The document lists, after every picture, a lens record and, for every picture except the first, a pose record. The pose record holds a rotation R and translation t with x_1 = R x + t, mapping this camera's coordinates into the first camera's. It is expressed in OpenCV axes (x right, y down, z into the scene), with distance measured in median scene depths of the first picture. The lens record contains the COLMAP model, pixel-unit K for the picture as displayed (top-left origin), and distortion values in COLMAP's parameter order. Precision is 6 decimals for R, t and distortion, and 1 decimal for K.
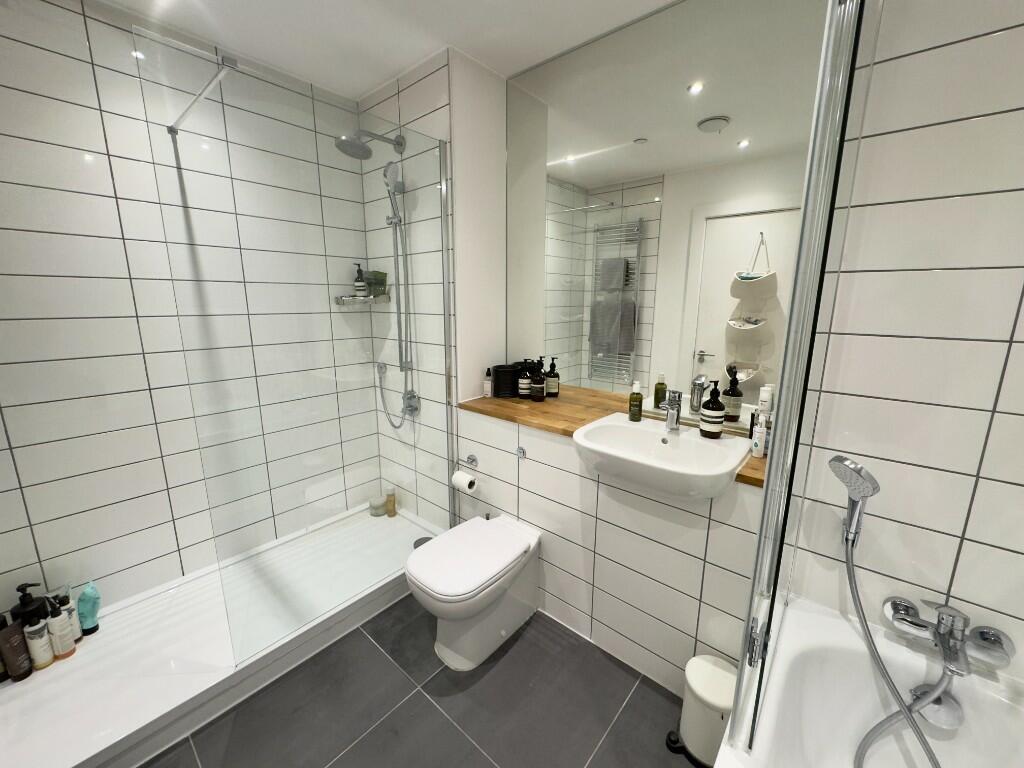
lens RADIAL K [[410.8, 0, 512.0], [0, 410.8, 384.0], [0, 0, 1]] dist [0.000801, 0.000127]
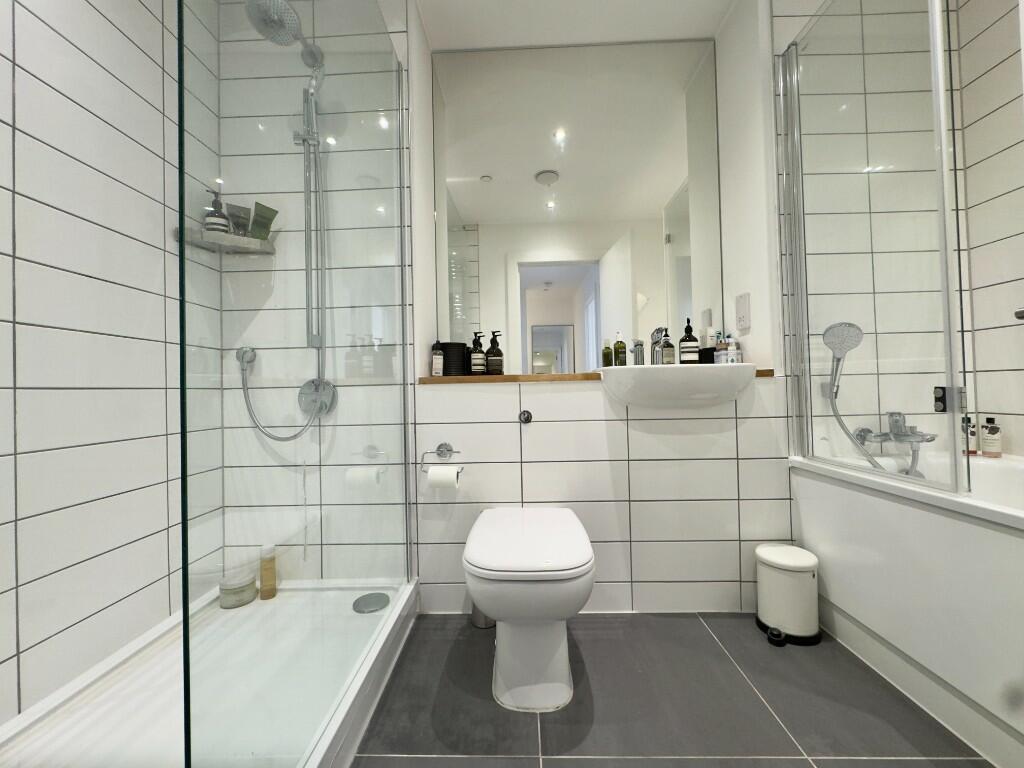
lens RADIAL K [[411.0, 0, 512.0], [0, 411.0, 384.0], [0, 0, 1]] dist [-0.001784, 0.000169]
pose [[0.773672, -0.012685, 0.633459, -0.466613], [0.155632, 0.972972, -0.170598, 0.209696], [-0.614174, 0.230573, 0.754736, 0.310388]]
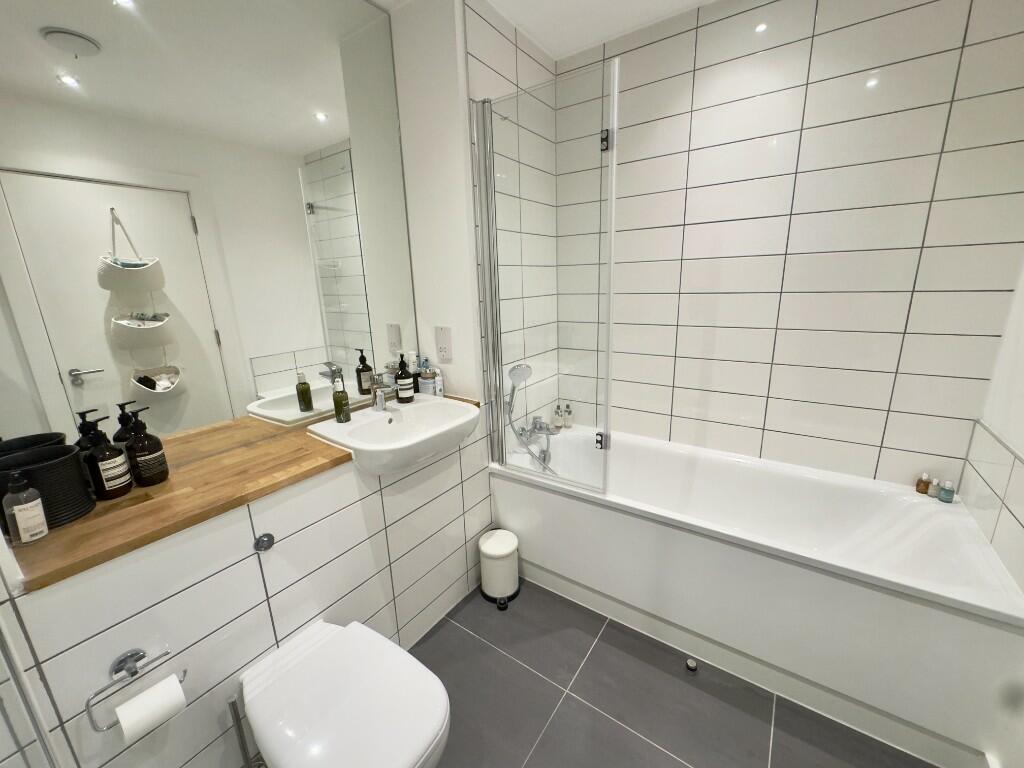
lens RADIAL K [[410.8, 0, 512.0], [0, 410.8, 384.0], [0, 0, 1]] dist [0.000801, 0.000127]
pose [[-0.103099, -0.248807, 0.963050, -0.477239], [0.233145, 0.935192, 0.266569, -0.115617], [-0.966961, 0.252013, -0.038409, 0.524951]]
